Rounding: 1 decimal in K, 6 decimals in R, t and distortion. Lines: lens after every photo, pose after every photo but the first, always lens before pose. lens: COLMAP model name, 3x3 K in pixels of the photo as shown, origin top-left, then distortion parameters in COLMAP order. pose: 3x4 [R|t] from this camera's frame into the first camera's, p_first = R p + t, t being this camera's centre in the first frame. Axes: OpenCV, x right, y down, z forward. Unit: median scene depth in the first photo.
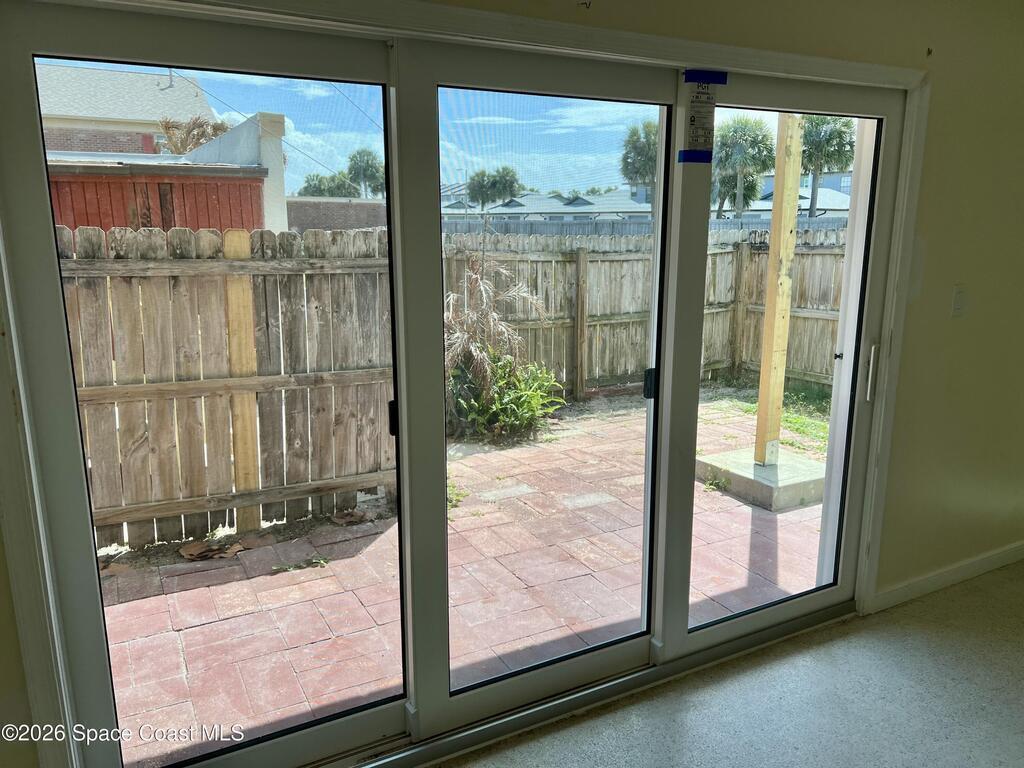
lens RADIAL K [[769.6, 0, 513.6], [0, 769.6, 389.9], [0, 0, 1]] dist [0.061361, -0.075187]
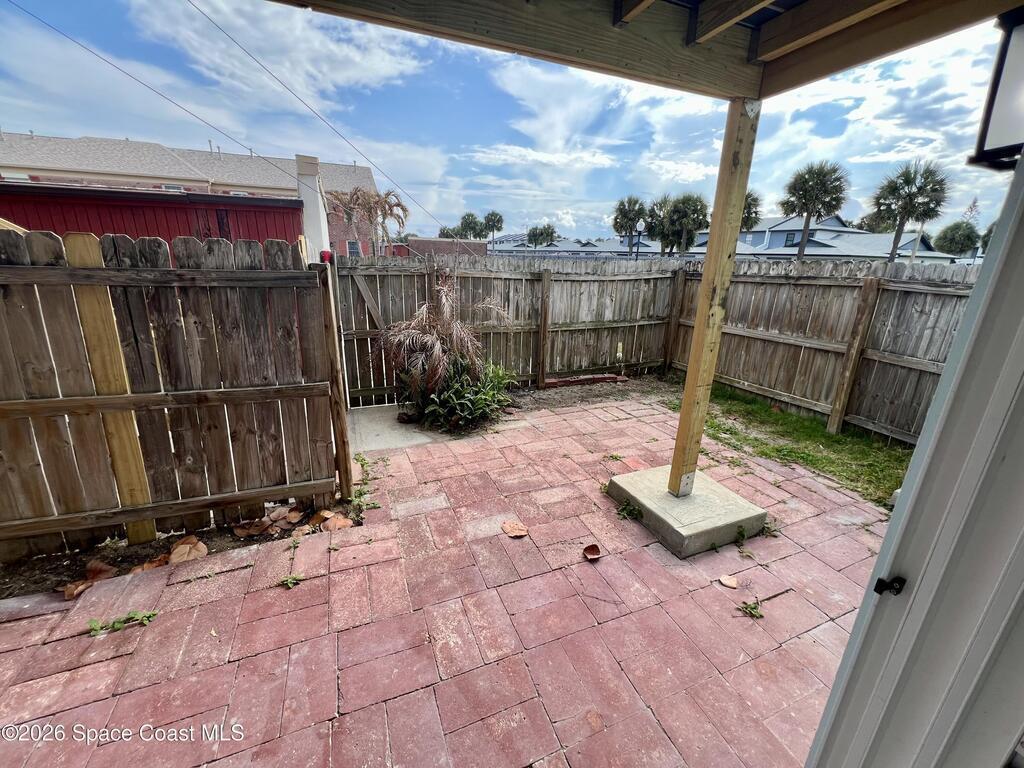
lens RADIAL K [[409.9, 0, 510.1], [0, 409.9, 382.2], [0, 0, 1]] dist [-0.003037, 0.000228]
pose [[0.993875, 0.057729, -0.094231, 0.168763], [-0.049544, 0.994975, 0.087007, -0.093939], [0.098780, -0.081805, 0.991741, 0.525025]]
